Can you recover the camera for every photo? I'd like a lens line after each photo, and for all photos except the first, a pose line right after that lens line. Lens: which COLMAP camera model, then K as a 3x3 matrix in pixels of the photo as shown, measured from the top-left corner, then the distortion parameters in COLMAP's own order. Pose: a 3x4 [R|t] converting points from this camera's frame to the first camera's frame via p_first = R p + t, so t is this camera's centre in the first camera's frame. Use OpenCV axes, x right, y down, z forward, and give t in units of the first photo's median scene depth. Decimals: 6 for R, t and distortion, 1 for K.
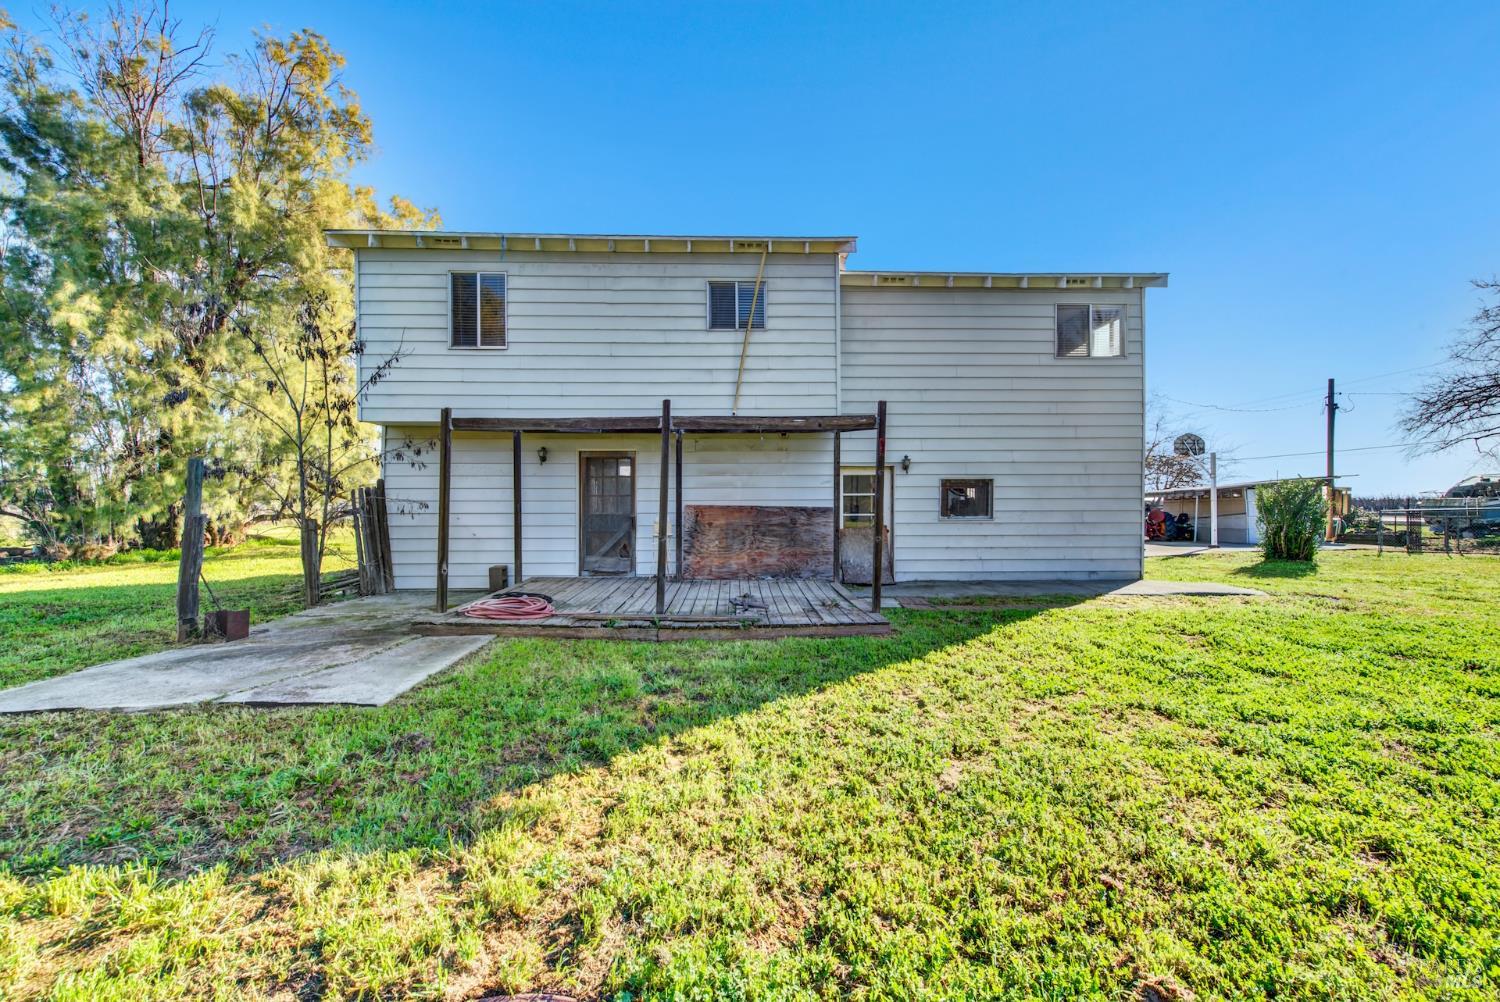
lens RADIAL K [[597.3, 0, 756.2], [0, 597.3, 503.3], [0, 0, 1]] dist [0.000957, -0.000869]
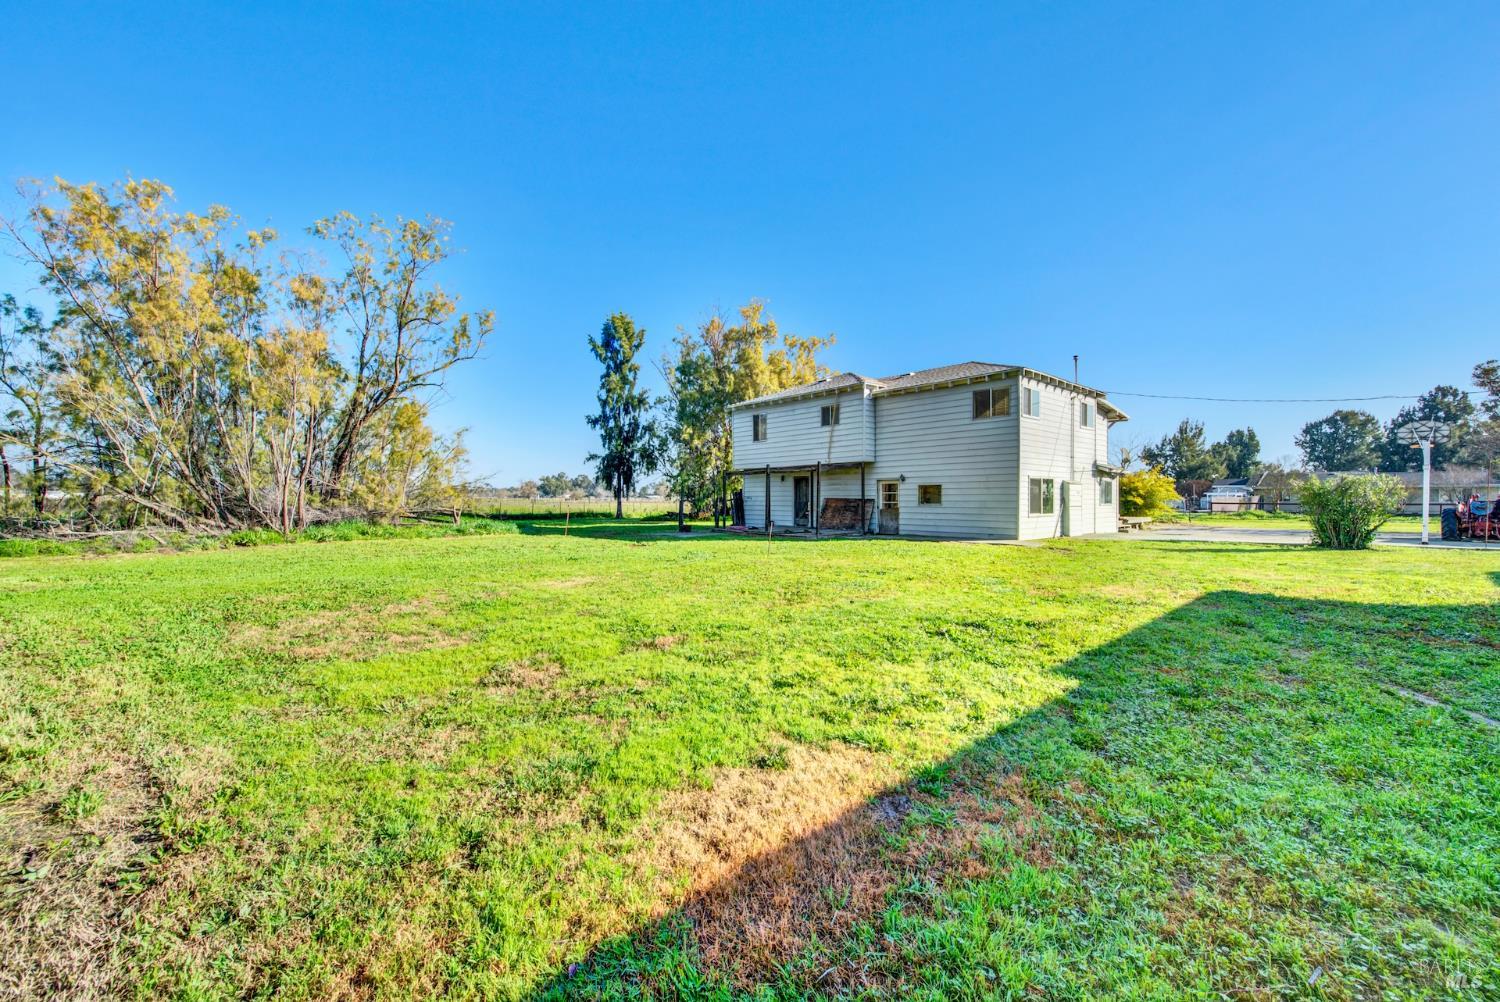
lens RADIAL K [[597.3, 0, 756.2], [0, 597.3, 503.3], [0, 0, 1]] dist [0.000957, -0.000869]
pose [[0.646892, 0.007161, -0.762548, 1.588276], [-0.000006, 0.999956, 0.009385, 0.002423], [0.762582, -0.006067, 0.646863, -0.782067]]
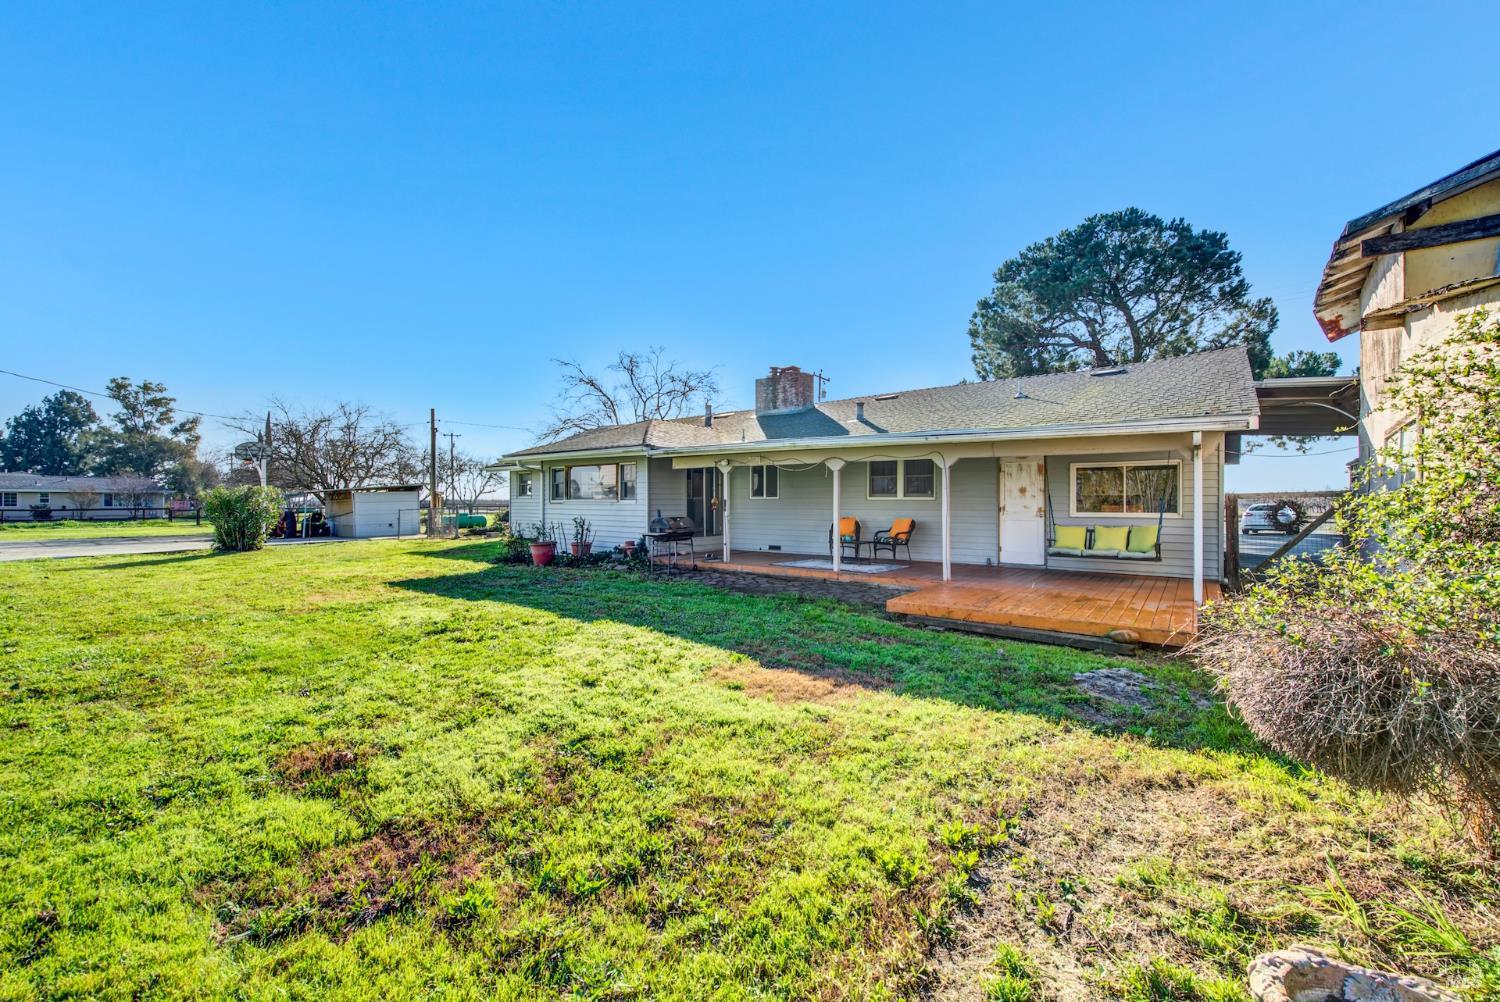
lens RADIAL K [[597.3, 0, 756.2], [0, 597.3, 503.3], [0, 0, 1]] dist [0.000957, -0.000869]
pose [[0.636623, 0.001881, 0.771173, 0.958361], [-0.002989, 0.999996, 0.000028, -0.007062], [-0.771169, -0.002323, 0.636626, -0.899934]]
